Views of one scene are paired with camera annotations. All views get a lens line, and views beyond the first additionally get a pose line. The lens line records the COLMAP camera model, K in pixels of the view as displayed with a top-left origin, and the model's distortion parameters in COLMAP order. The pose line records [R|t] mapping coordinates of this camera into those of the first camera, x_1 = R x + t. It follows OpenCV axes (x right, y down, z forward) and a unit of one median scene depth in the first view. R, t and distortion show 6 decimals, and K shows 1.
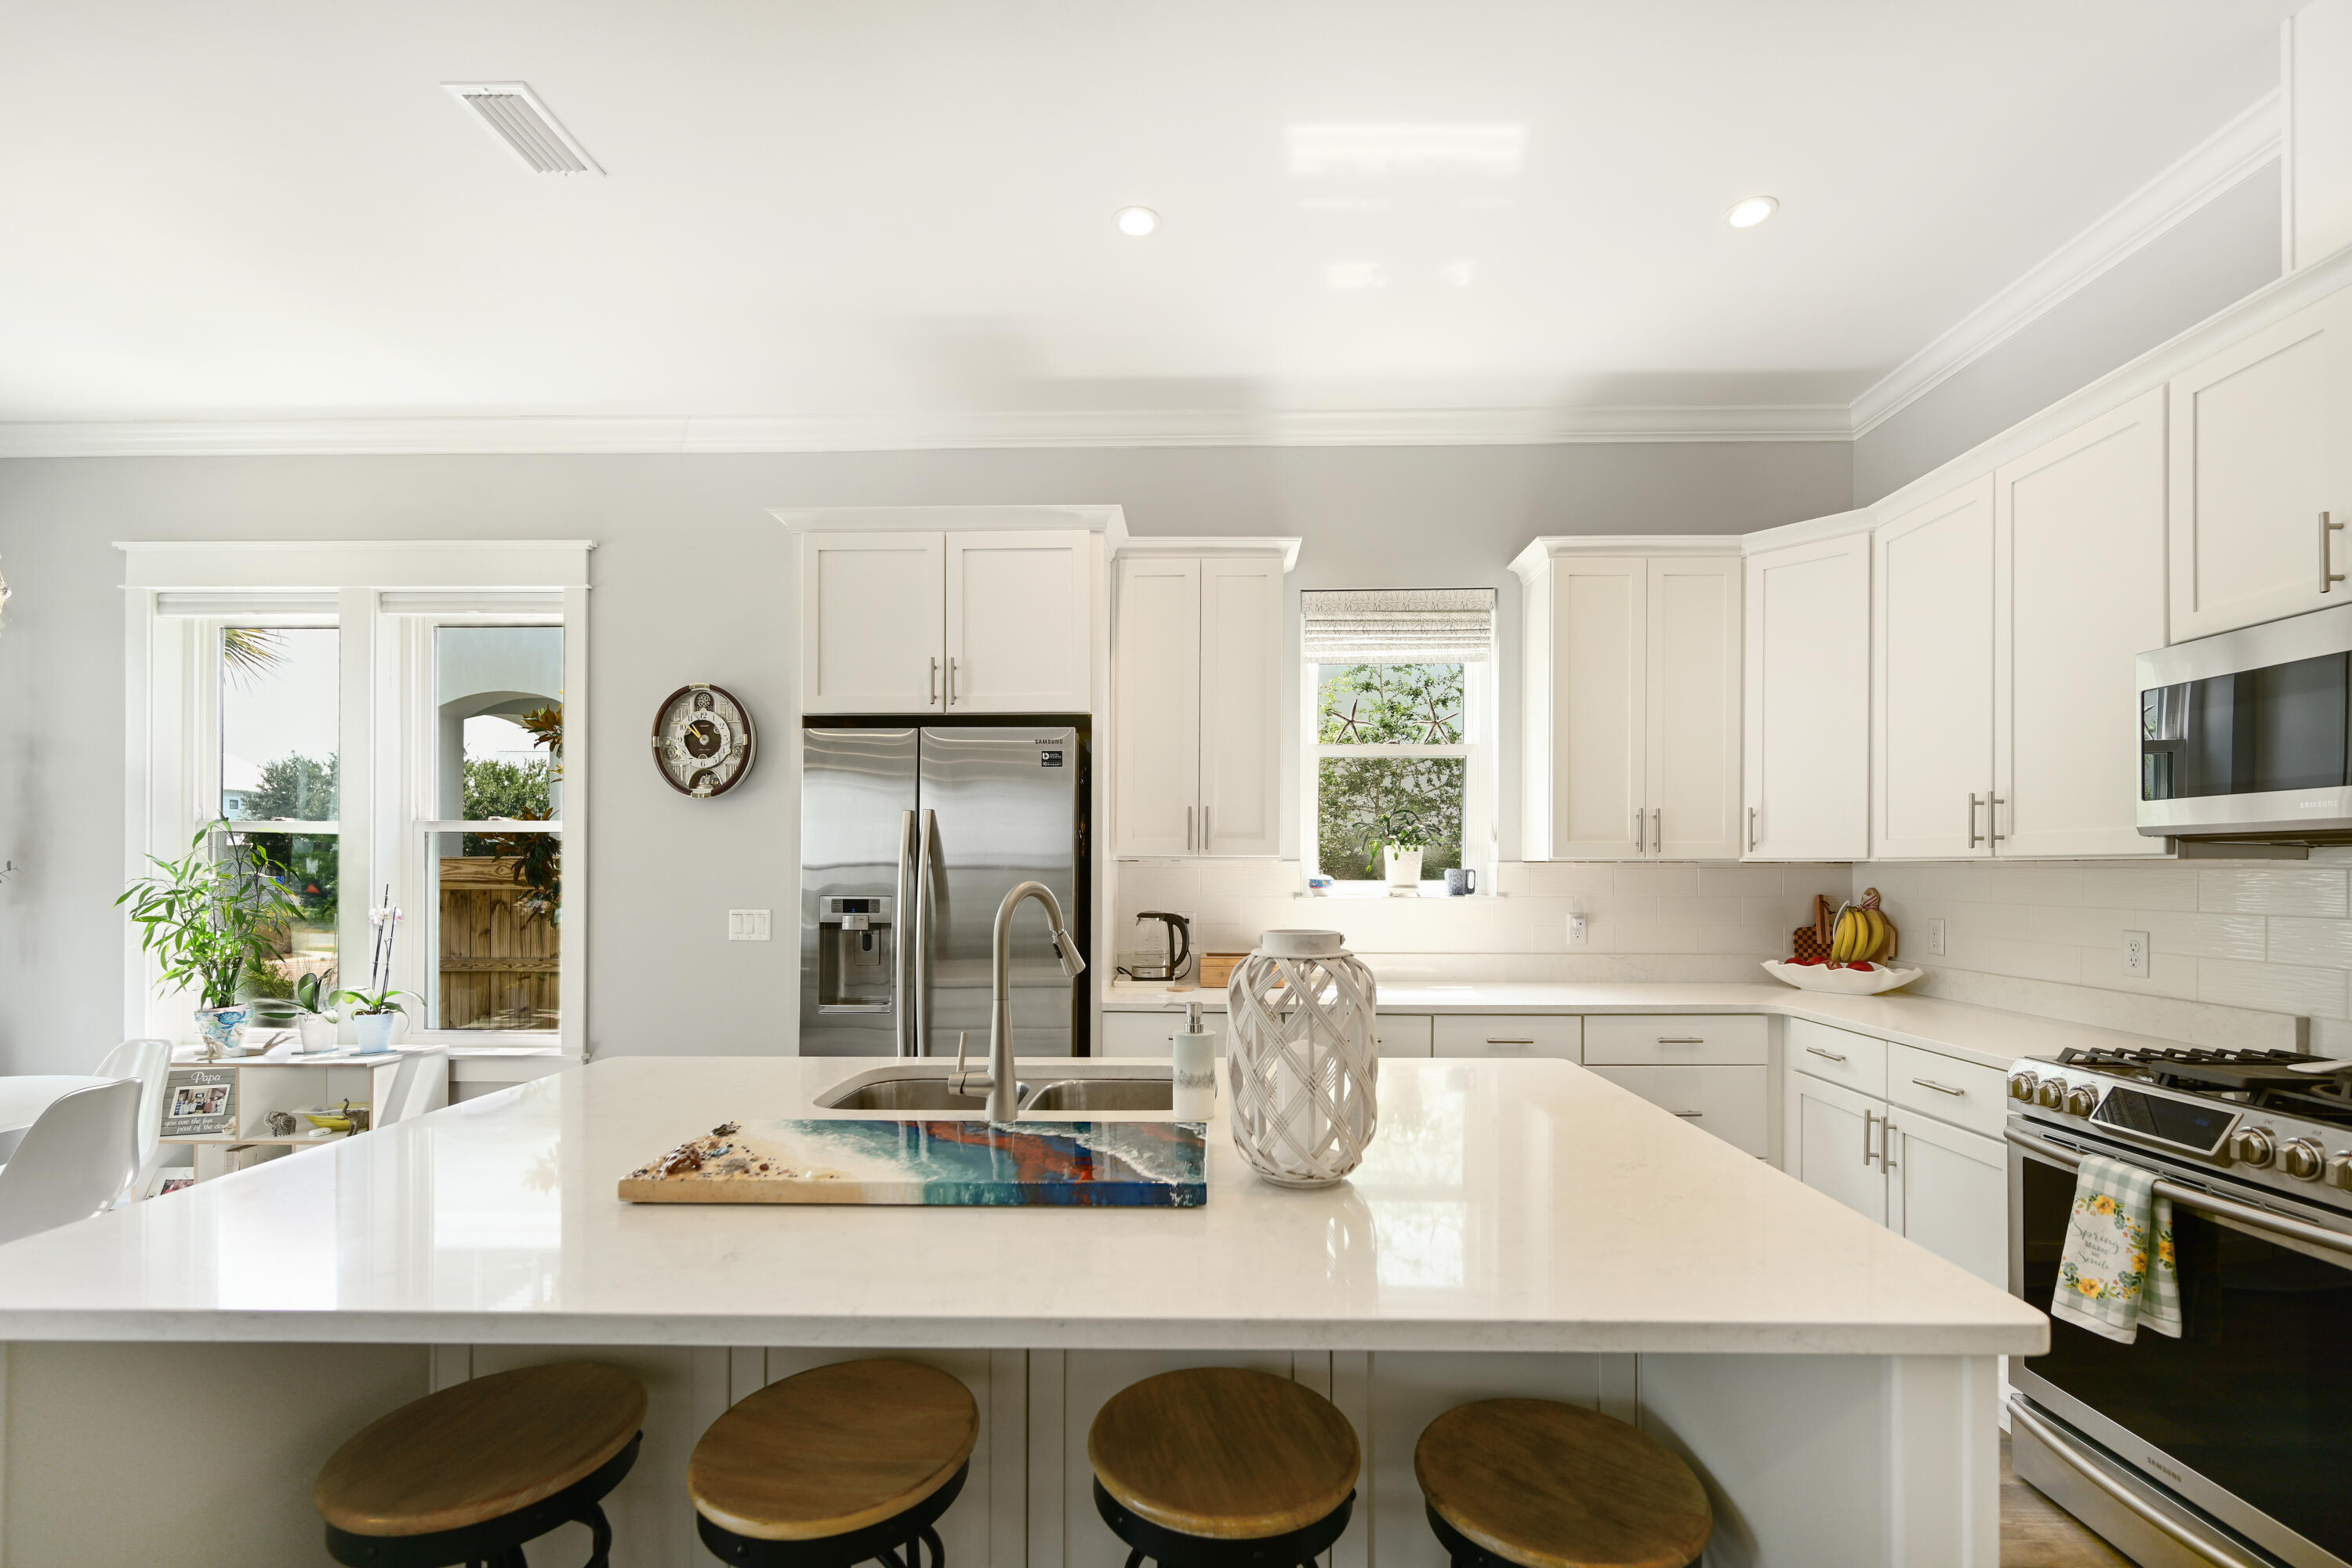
lens RADIAL K [[935.3, 0, 1212.5], [0, 935.3, 866.0], [0, 0, 1]] dist [0.000160, 0.000546]
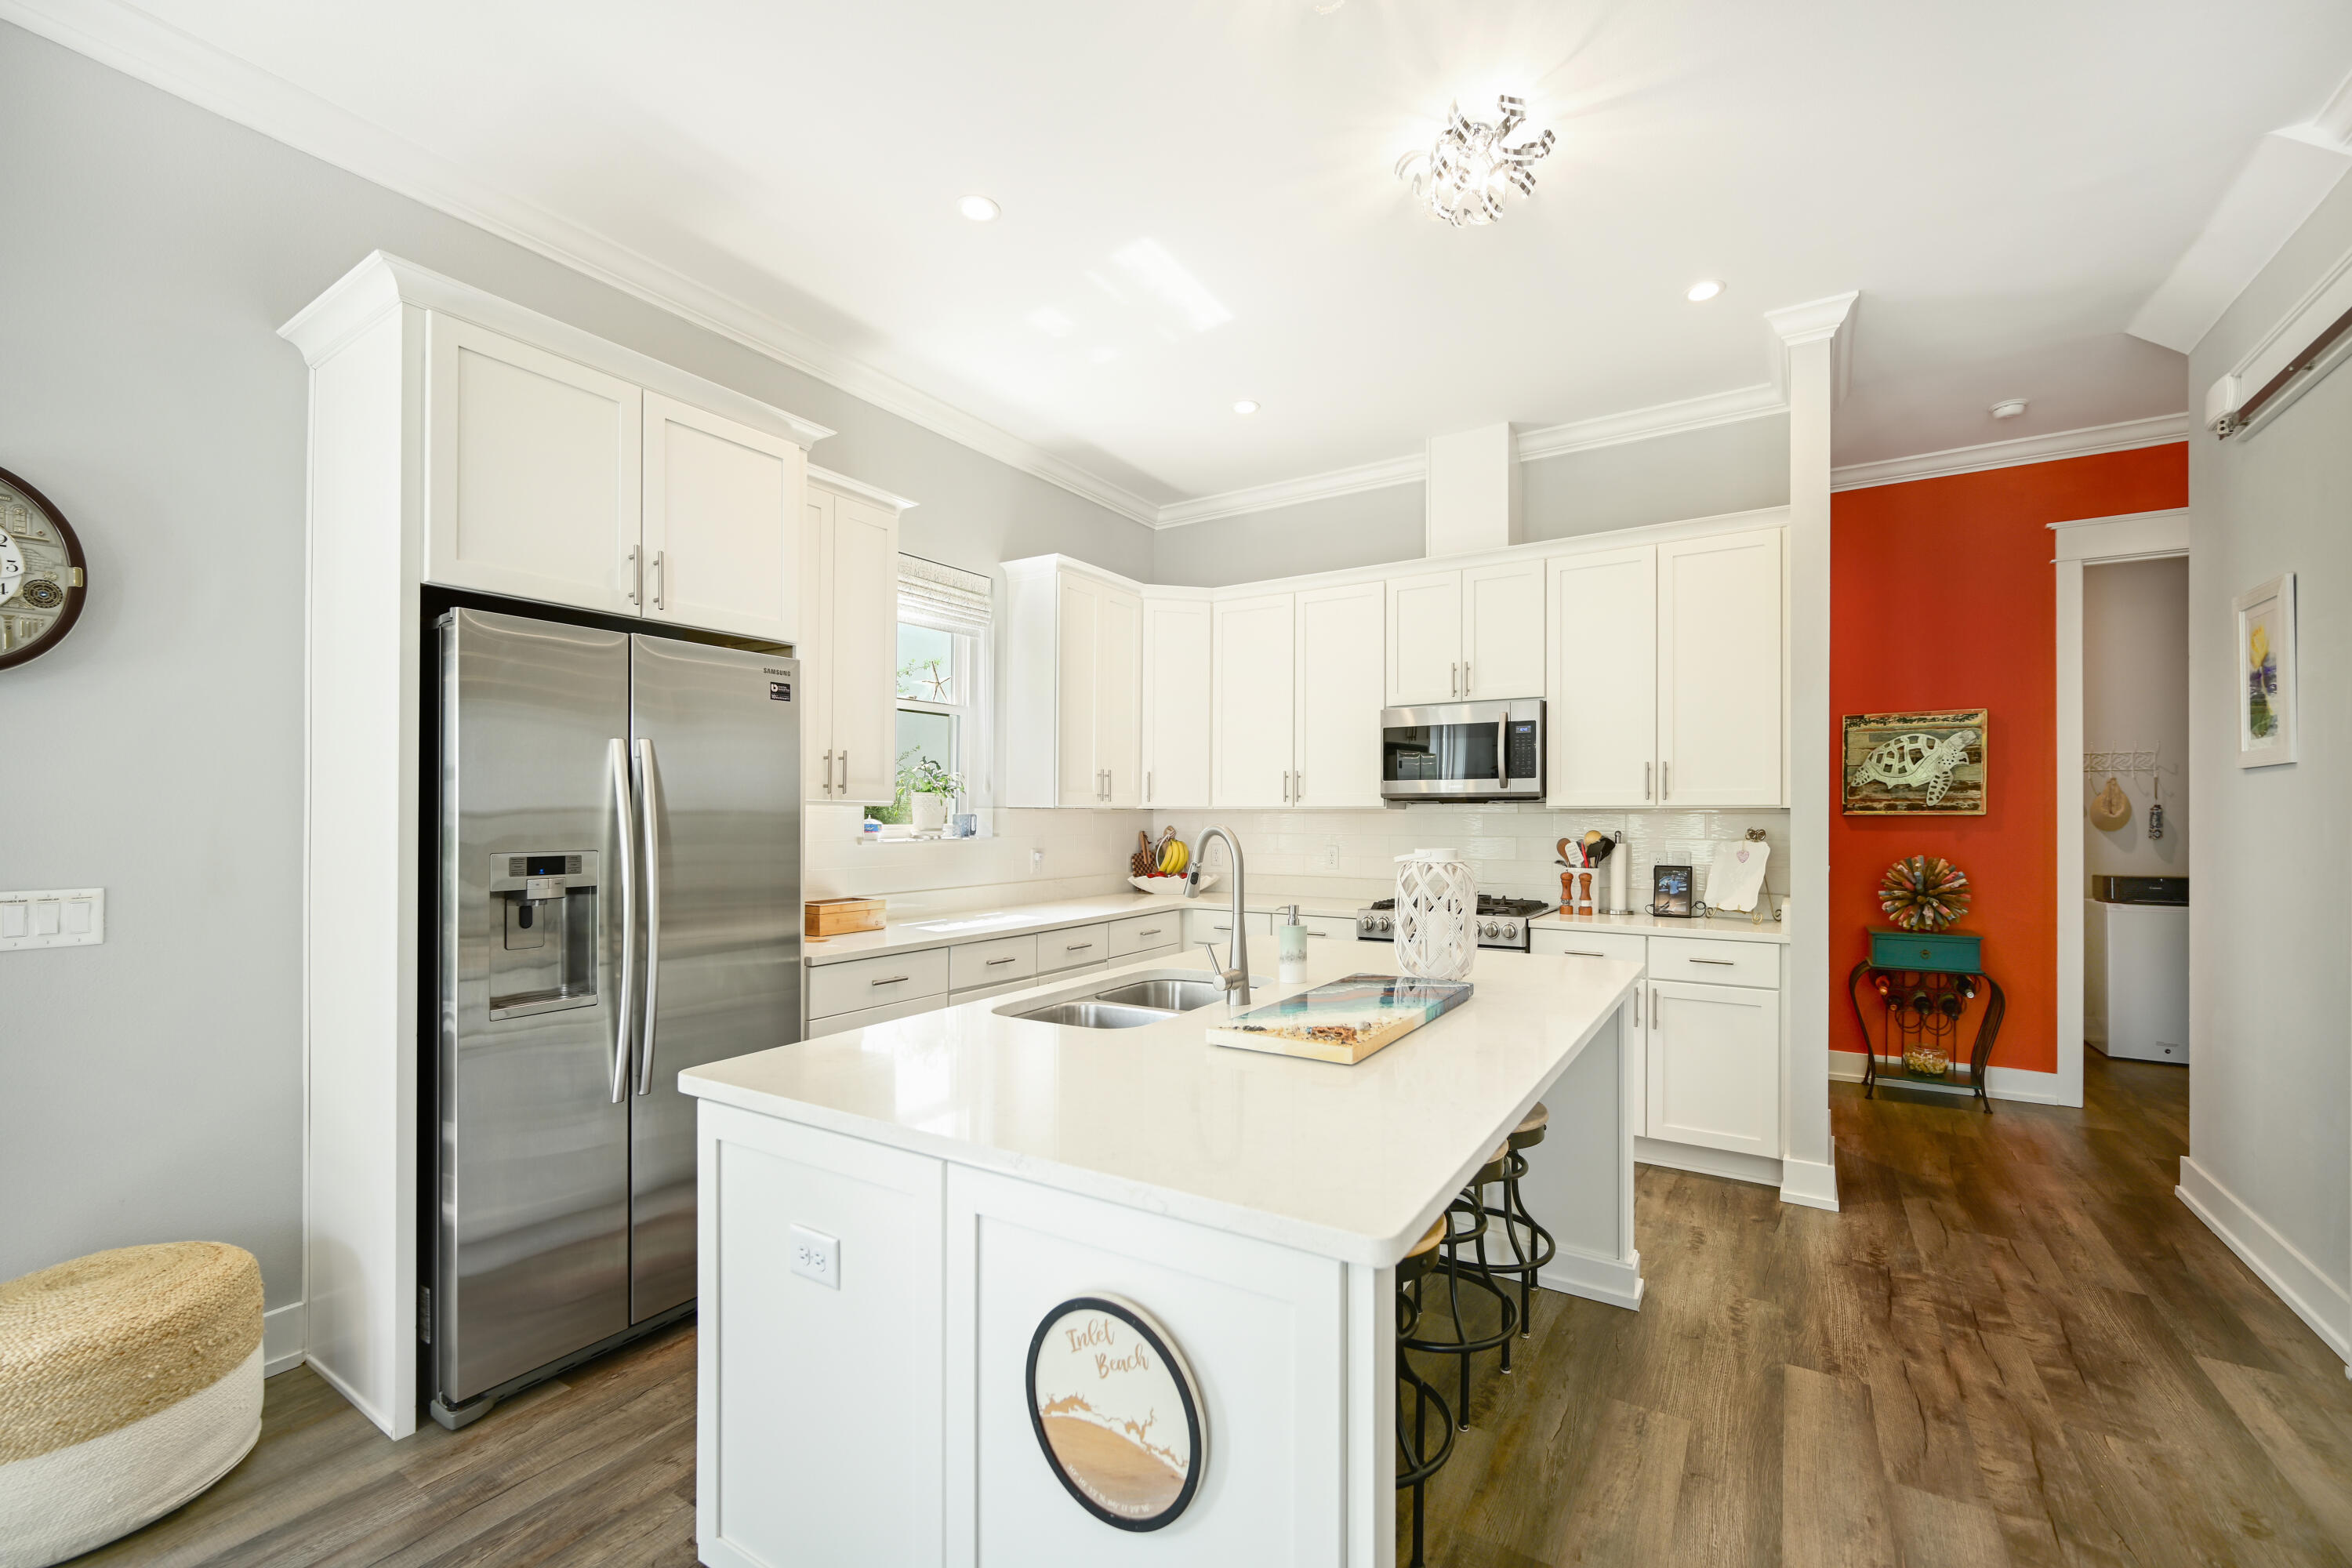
lens RADIAL K [[935.3, 0, 1205.2], [0, 935.3, 815.8], [0, 0, 1]] dist [0.000160, 0.000546]
pose [[0.524546, -0.002687, 0.851378, -0.621861], [-0.001905, 0.999989, 0.004330, -0.000056], [-0.851380, -0.003893, 0.524535, 0.155149]]
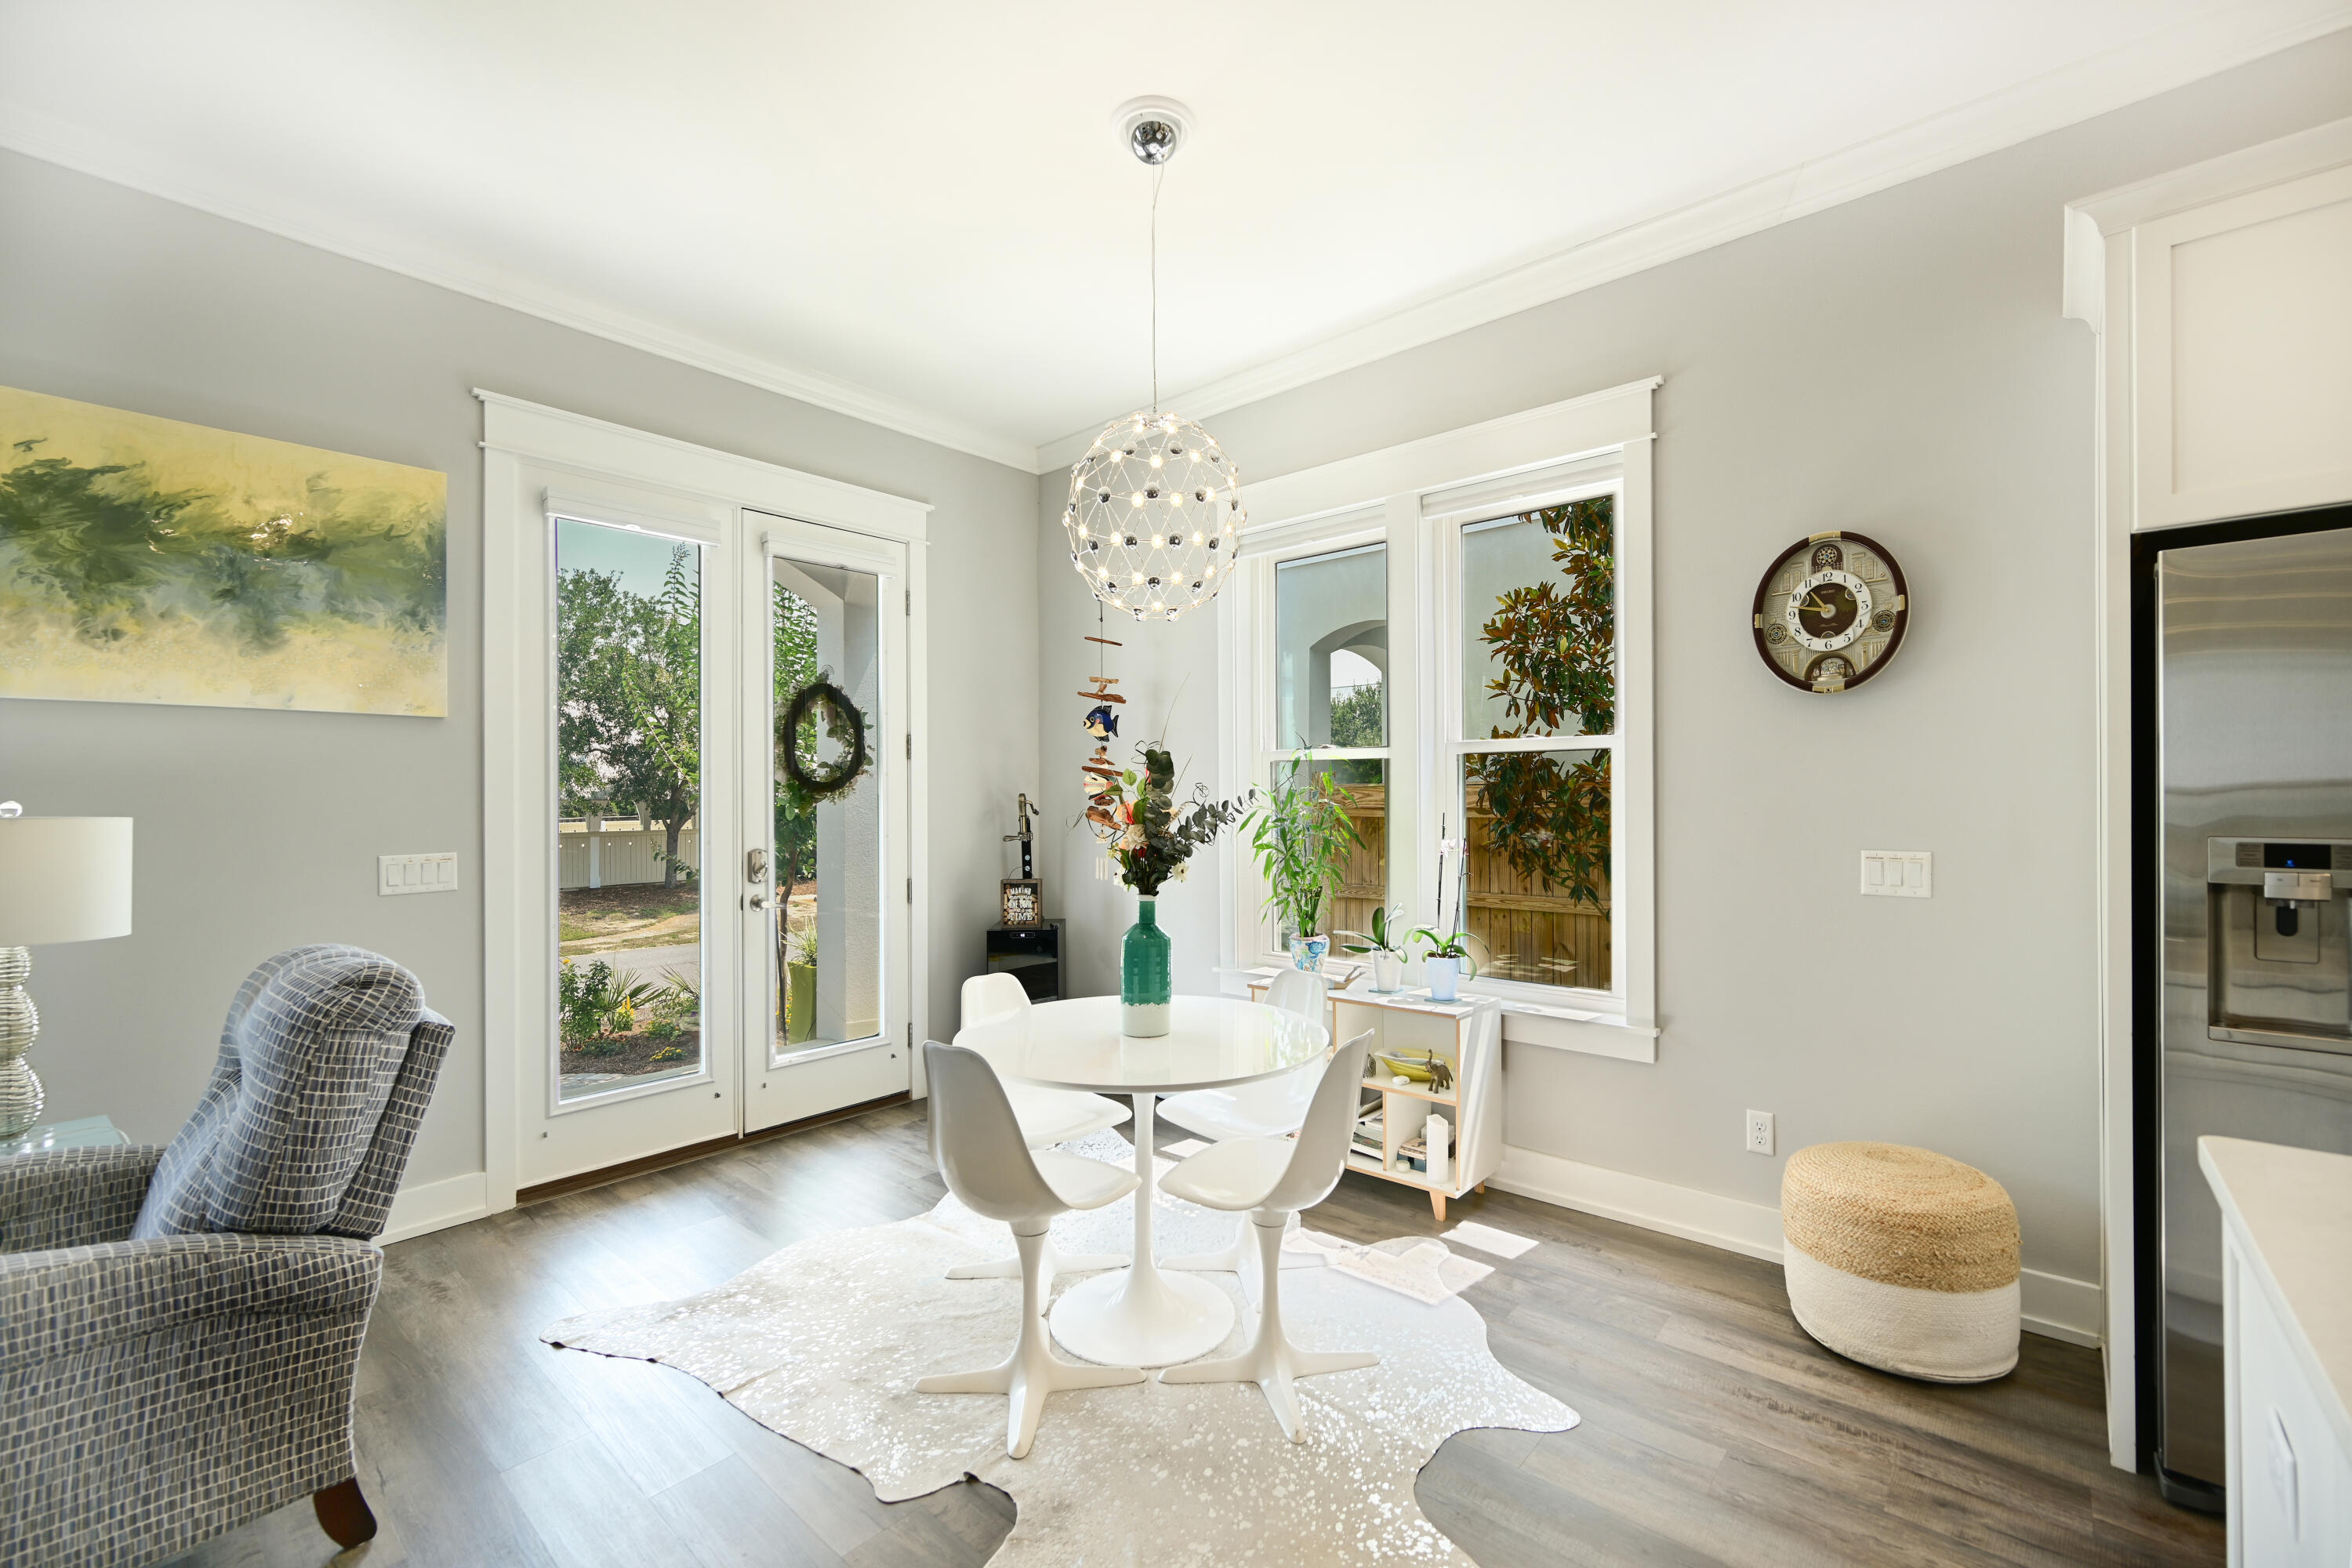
lens RADIAL K [[1014.3, 0, 1182.0], [0, 1014.3, 792.9], [0, 0, 1]] dist [0.002691, 0.000963]
pose [[0.752342, -0.008760, -0.658715, -0.408314], [0.009281, 0.999953, -0.002698, 0.000763], [0.658707, -0.004084, 0.752388, 0.094328]]
